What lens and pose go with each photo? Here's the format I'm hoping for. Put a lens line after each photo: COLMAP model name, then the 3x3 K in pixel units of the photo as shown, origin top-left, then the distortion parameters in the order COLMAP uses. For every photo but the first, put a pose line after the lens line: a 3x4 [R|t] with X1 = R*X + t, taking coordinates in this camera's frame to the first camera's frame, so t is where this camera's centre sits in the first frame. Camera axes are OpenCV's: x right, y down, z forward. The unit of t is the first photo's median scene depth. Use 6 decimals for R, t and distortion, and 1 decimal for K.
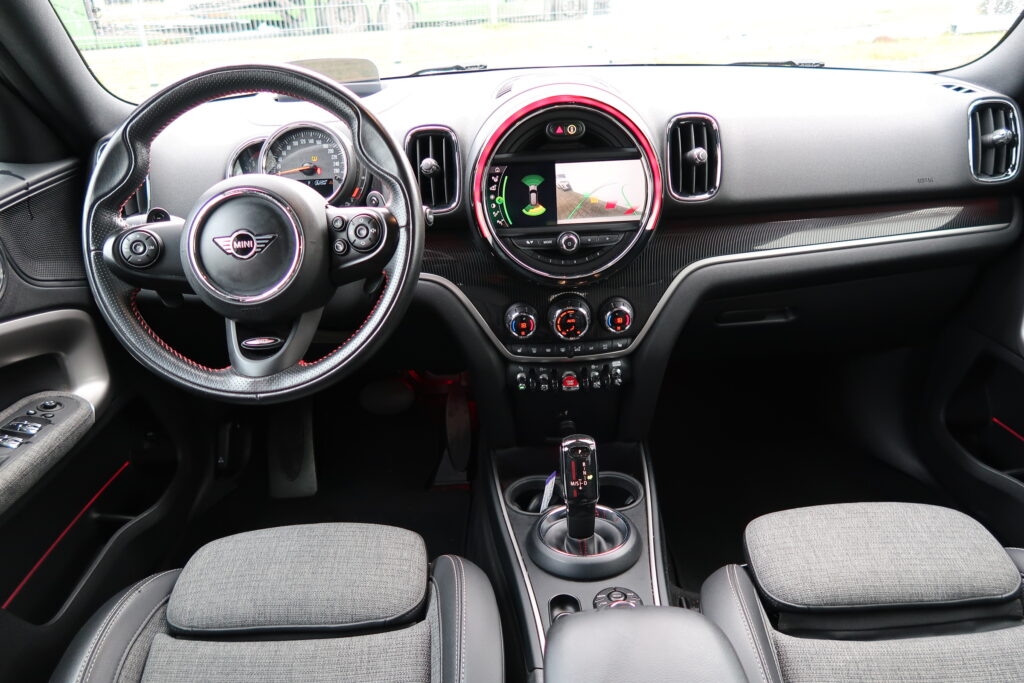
lens RADIAL K [[712.3, 0, 516.8], [0, 712.3, 341.4], [0, 0, 1]] dist [0.004117, 0.002071]
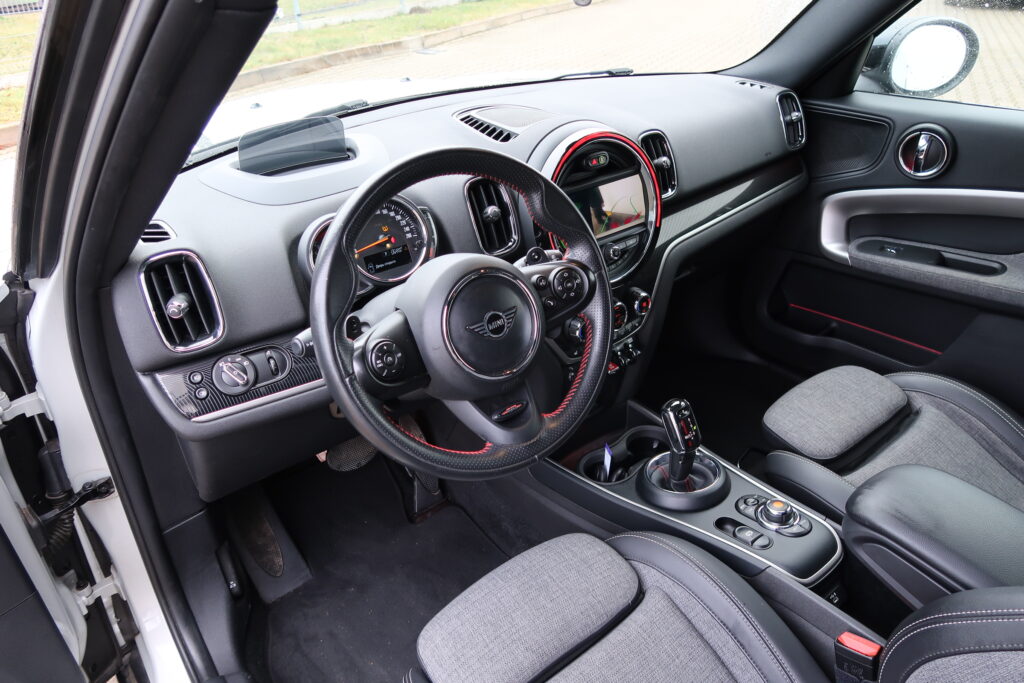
lens RADIAL K [[712.3, 0, 516.8], [0, 712.3, 341.4], [0, 0, 1]] dist [0.004117, 0.002071]
pose [[0.805957, -0.291662, 0.515138, -0.707378], [0.272675, 0.955297, 0.114261, -0.173893], [-0.525436, 0.048376, 0.849457, 0.073734]]
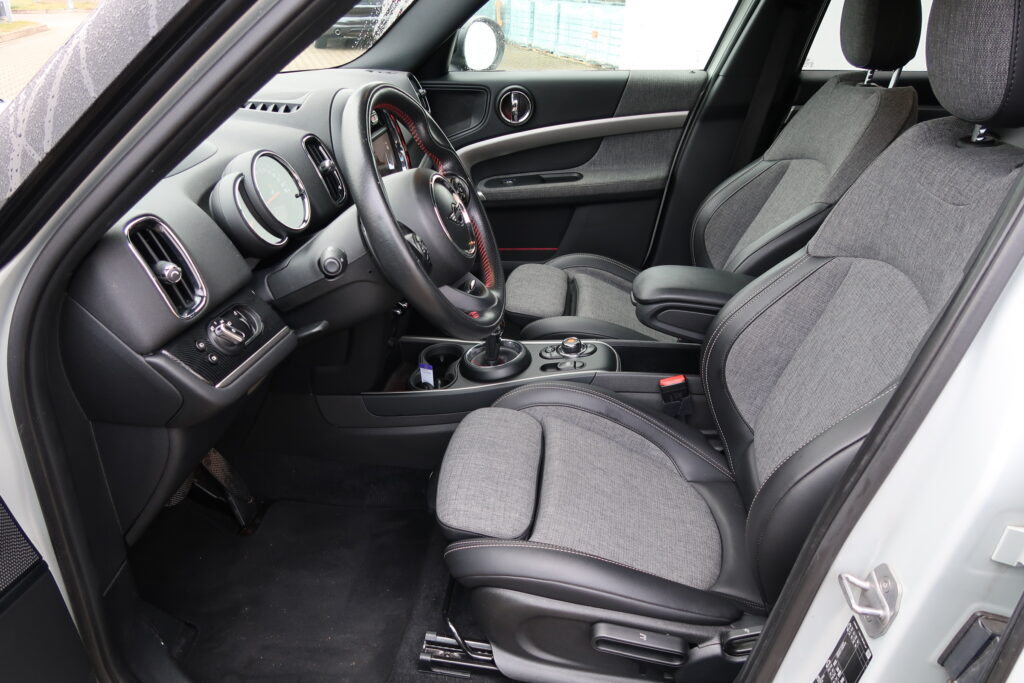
lens RADIAL K [[712.3, 0, 516.8], [0, 712.3, 341.4], [0, 0, 1]] dist [0.004117, 0.002071]
pose [[0.141456, -0.426086, 0.893555, -1.288752], [0.442130, 0.834798, 0.328075, -0.253445], [-0.885726, 0.348659, 0.306473, 0.447000]]
